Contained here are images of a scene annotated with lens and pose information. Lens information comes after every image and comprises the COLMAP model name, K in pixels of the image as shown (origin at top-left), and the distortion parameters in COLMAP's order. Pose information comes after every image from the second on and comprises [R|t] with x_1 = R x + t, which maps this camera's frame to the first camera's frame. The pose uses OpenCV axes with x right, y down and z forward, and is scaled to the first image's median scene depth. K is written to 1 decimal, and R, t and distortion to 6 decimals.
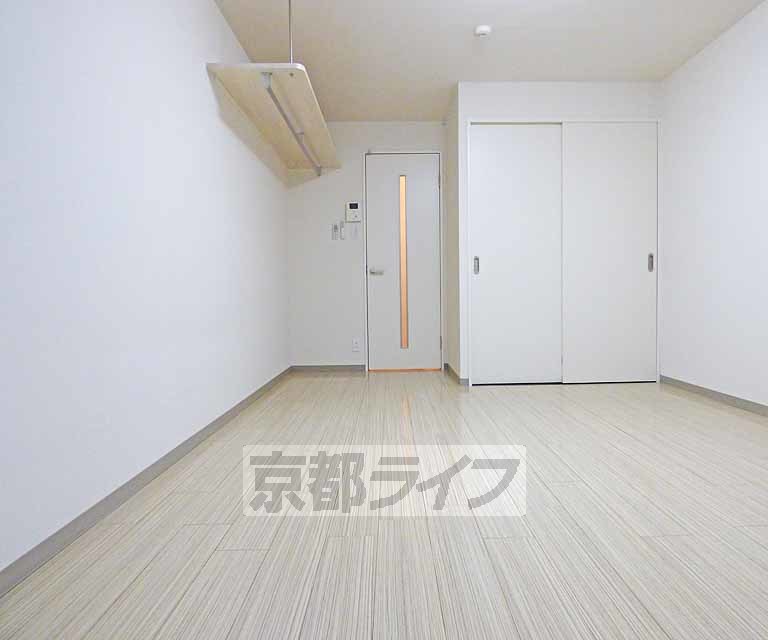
lens RADIAL K [[511.5, 0, 384.0], [0, 511.5, 320.0], [0, 0, 1]] dist [-0.018151, -0.000473]
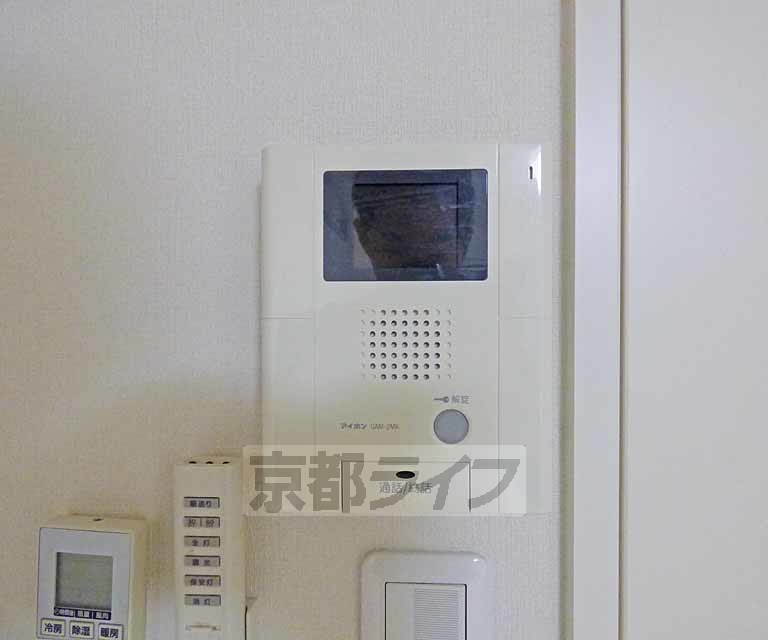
lens RADIAL K [[503.3, 0, 360.2], [0, 503.3, 315.8], [0, 0, 1]] dist [-0.002612, -0.000352]
pose [[0.998846, 0.003501, -0.047901, -0.064144], [-0.003608, 0.999991, -0.002145, -0.223876], [0.047893, 0.002315, 0.998850, 0.995431]]
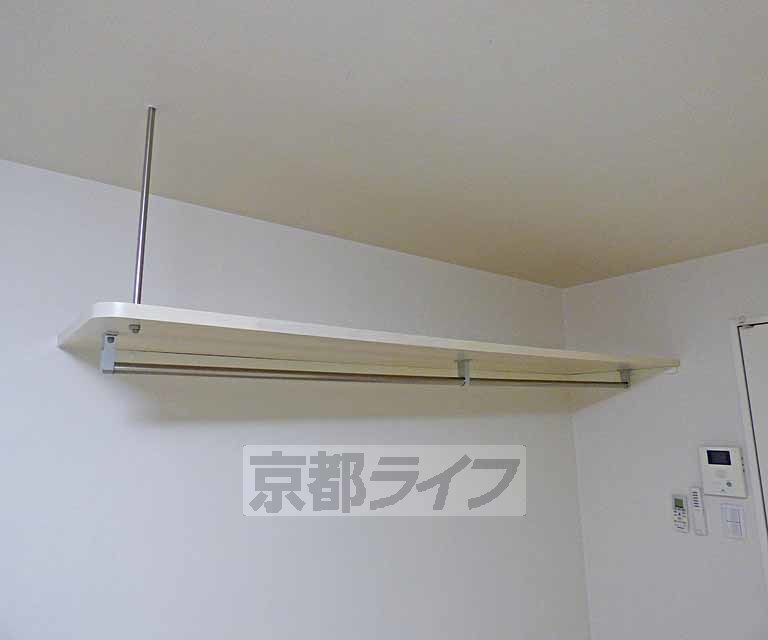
lens RADIAL K [[517.3, 0, 384.0], [0, 517.3, 320.0], [0, 0, 1]] dist [-0.004675, -0.004844]
pose [[0.634842, -0.141282, -0.759615, 0.102886], [-0.020724, 0.979672, -0.199532, -0.254406], [0.772364, 0.142413, 0.619010, 0.551604]]
